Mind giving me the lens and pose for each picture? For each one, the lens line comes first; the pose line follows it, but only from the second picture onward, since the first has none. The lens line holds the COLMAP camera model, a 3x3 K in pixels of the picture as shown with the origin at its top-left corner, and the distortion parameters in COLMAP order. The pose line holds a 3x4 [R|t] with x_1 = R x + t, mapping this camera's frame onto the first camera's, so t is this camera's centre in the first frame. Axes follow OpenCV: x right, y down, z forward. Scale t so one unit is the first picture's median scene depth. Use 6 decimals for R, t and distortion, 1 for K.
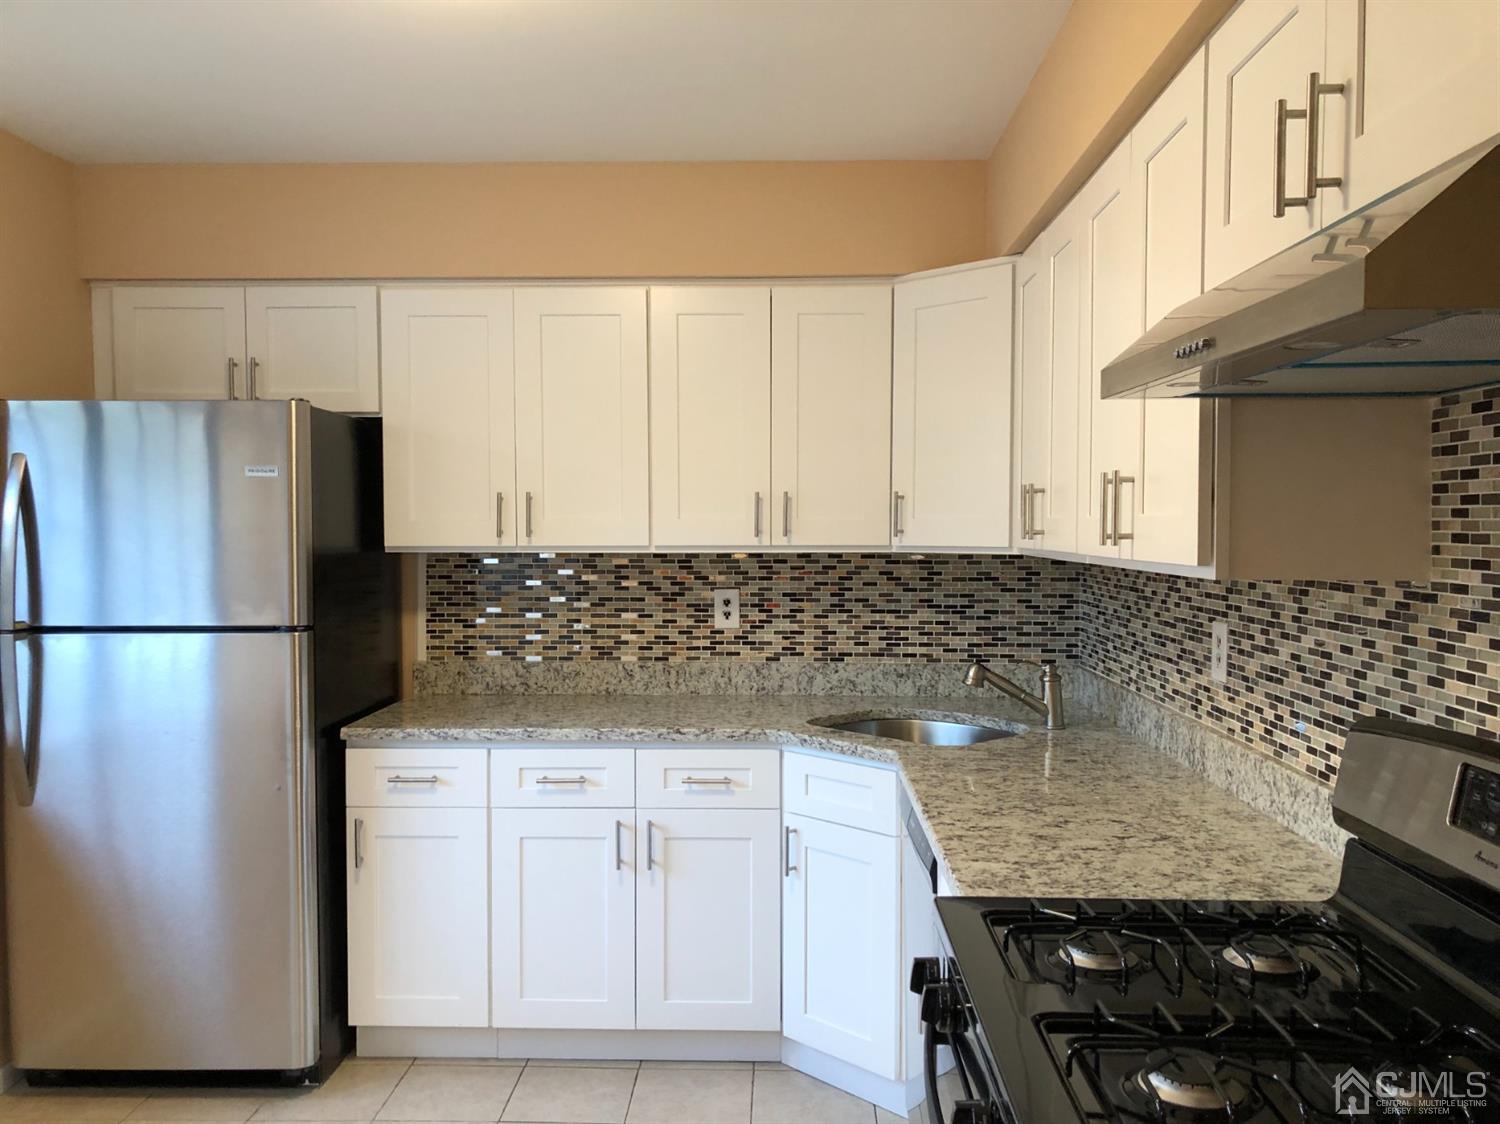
lens RADIAL K [[1223.6, 0, 756.2], [0, 1223.6, 563.2], [0, 0, 1]] dist [0.112956, -0.229314]
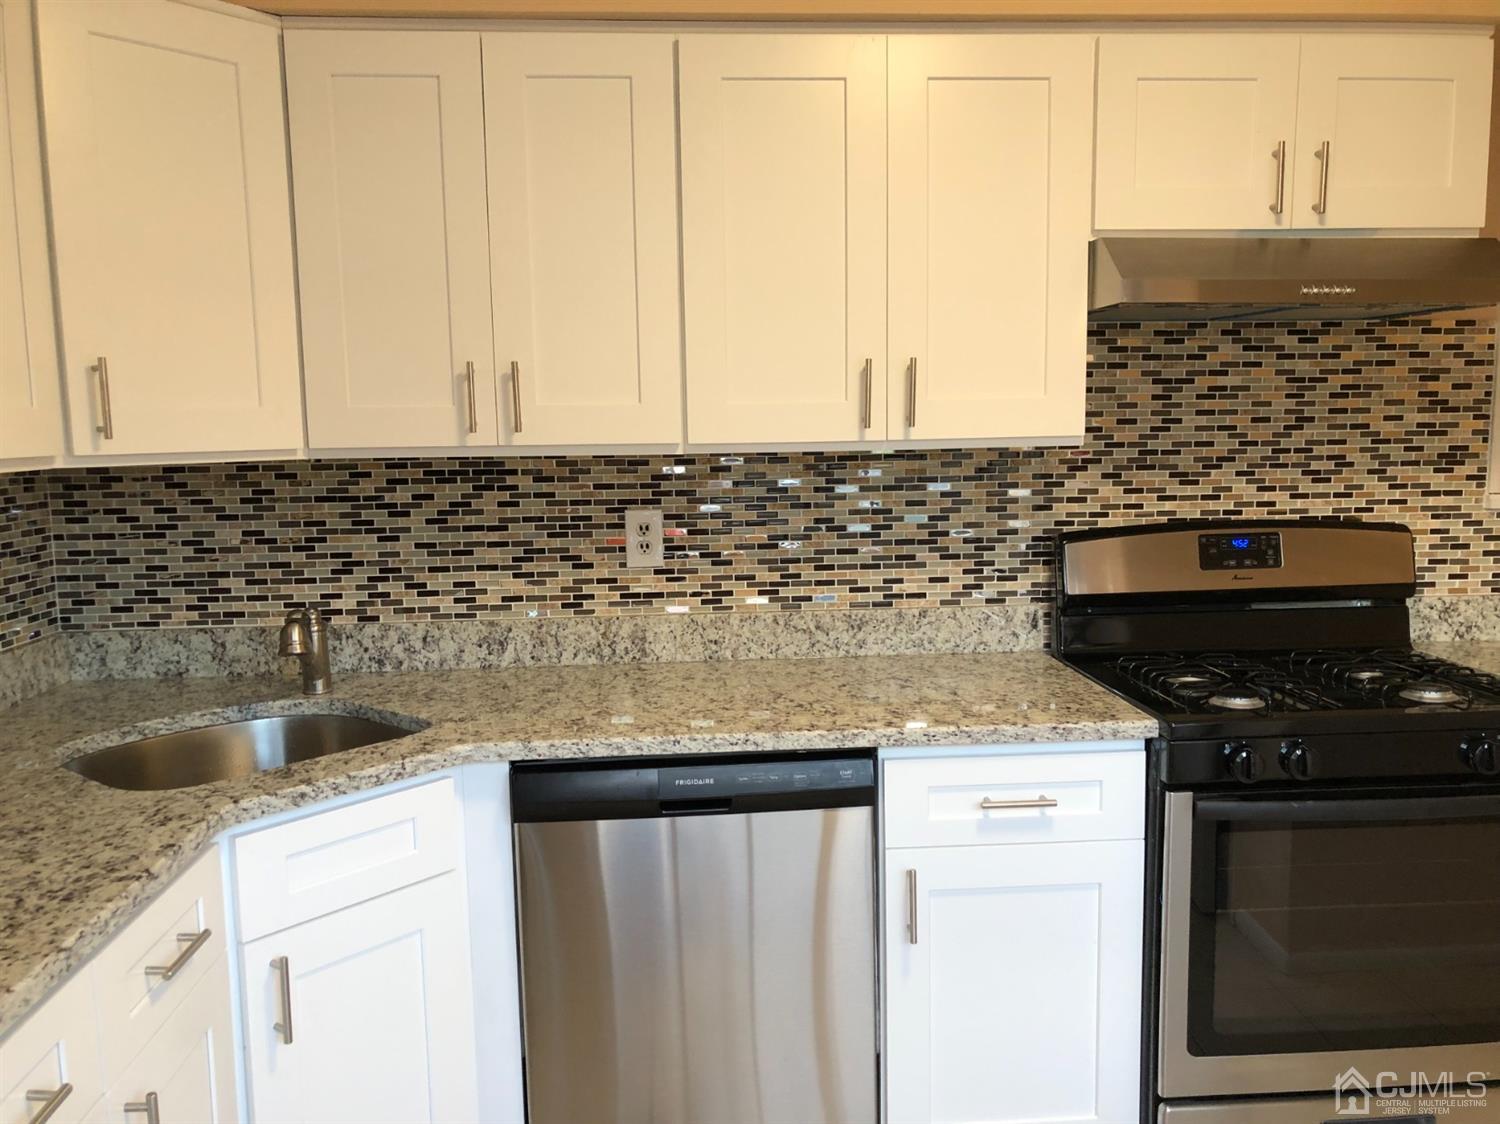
lens RADIAL K [[1223.6, 0, 756.2], [0, 1223.6, 563.2], [0, 0, 1]] dist [0.112956, -0.229314]
pose [[-0.096987, -0.111818, 0.988984, -0.444866], [0.047605, 0.992010, 0.116829, -0.015503], [-0.994146, 0.058412, -0.090889, 0.695028]]
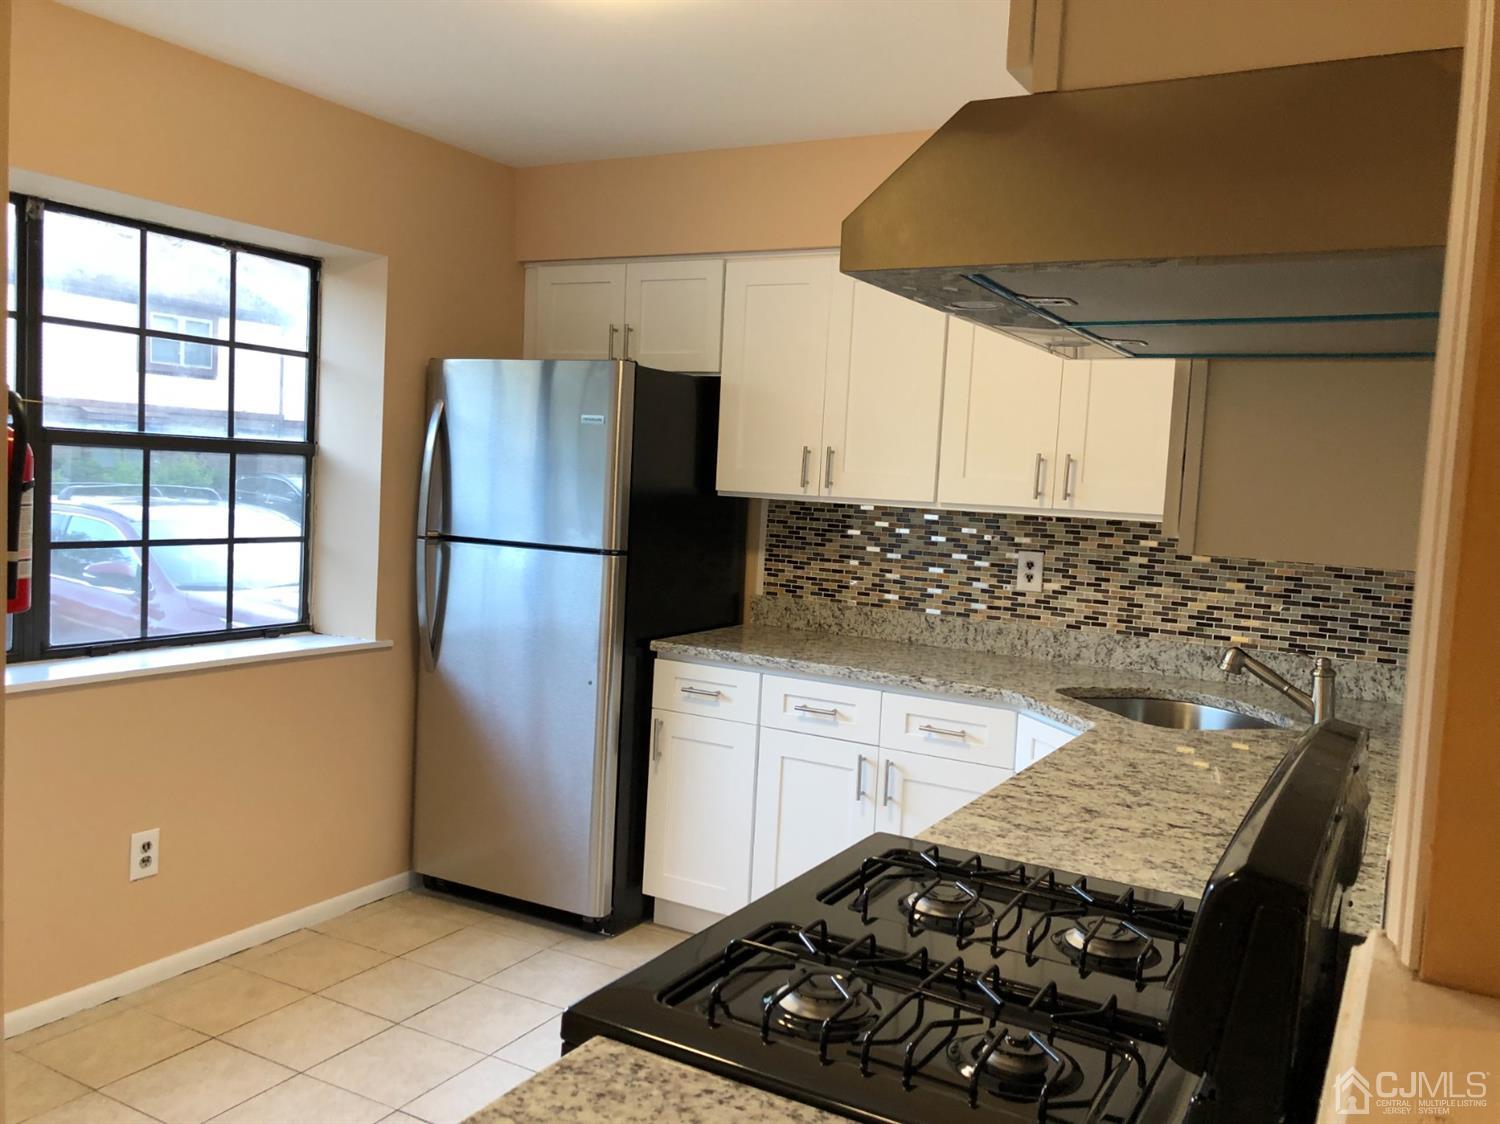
lens RADIAL K [[1223.6, 0, 756.2], [0, 1223.6, 563.2], [0, 0, 1]] dist [0.112956, -0.229314]
pose [[0.881821, 0.080090, -0.464734, 0.246305], [-0.067309, 0.996759, 0.044059, 0.001536], [0.466757, -0.007571, 0.884353, 0.012924]]
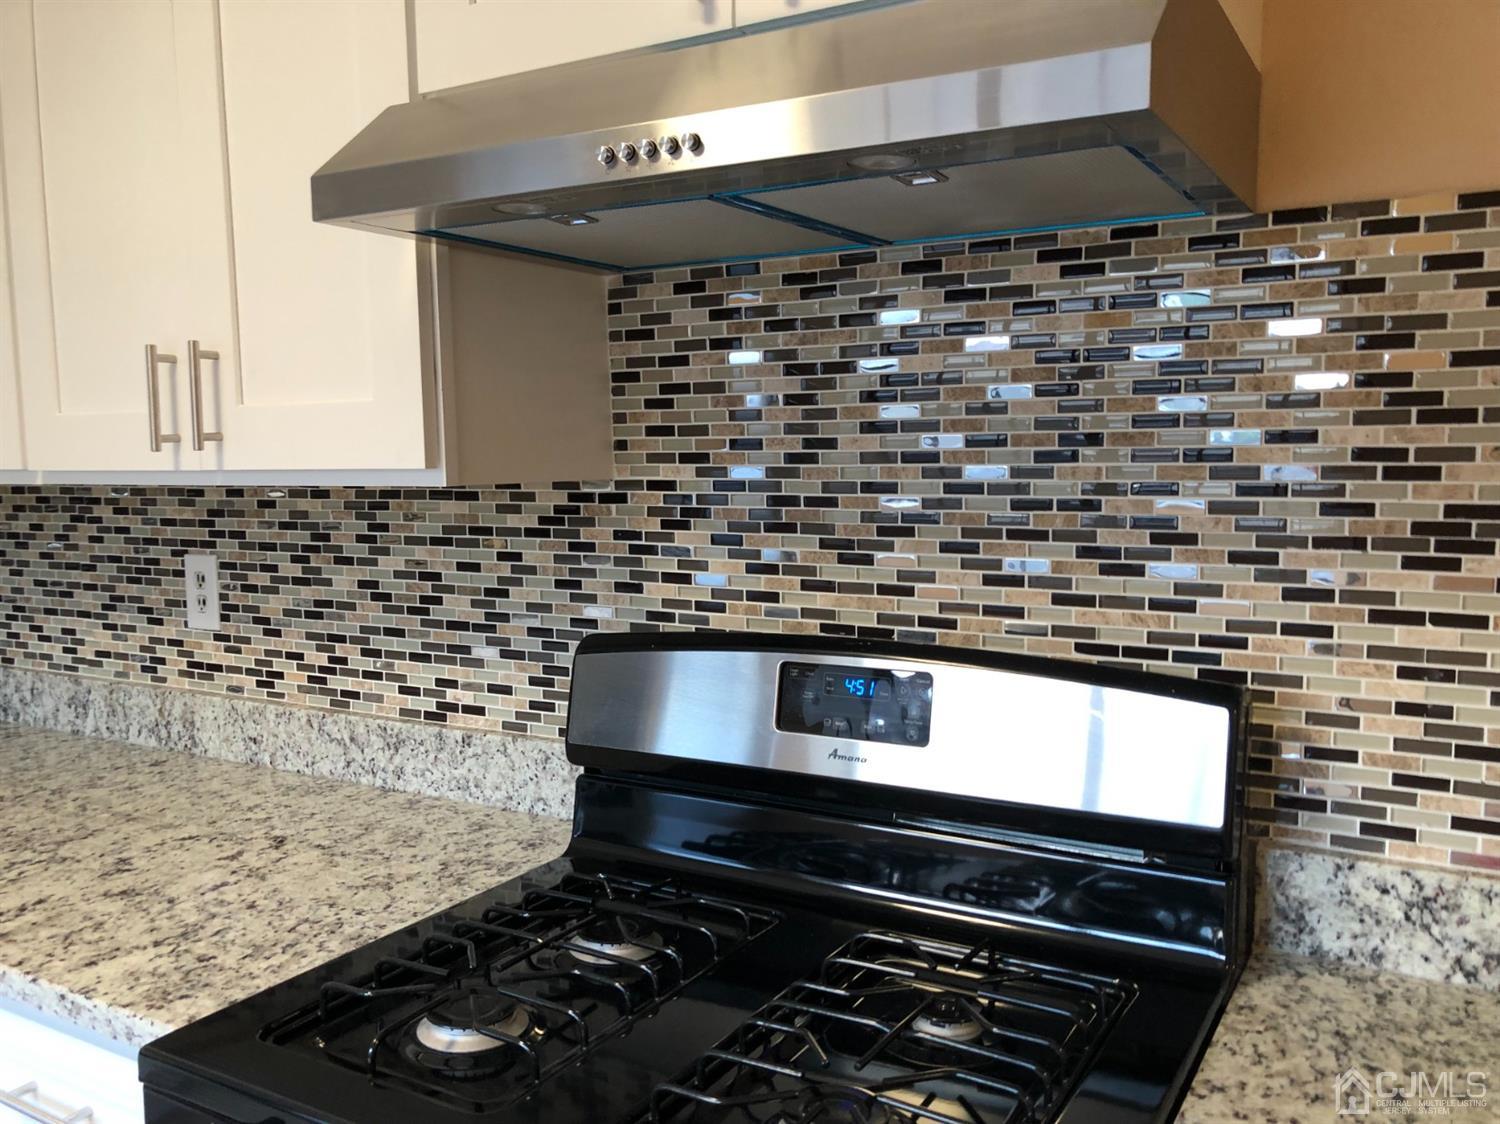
lens RADIAL K [[1235.0, 0, 750.0], [0, 1235.0, 562.0], [0, 0, 1]] dist [0.063011, -0.101279]
pose [[0.486208, -0.087767, 0.869424, -0.097221], [0.041568, 0.996140, 0.077312, 0.004156], [-0.872854, -0.001449, 0.487980, 0.217780]]
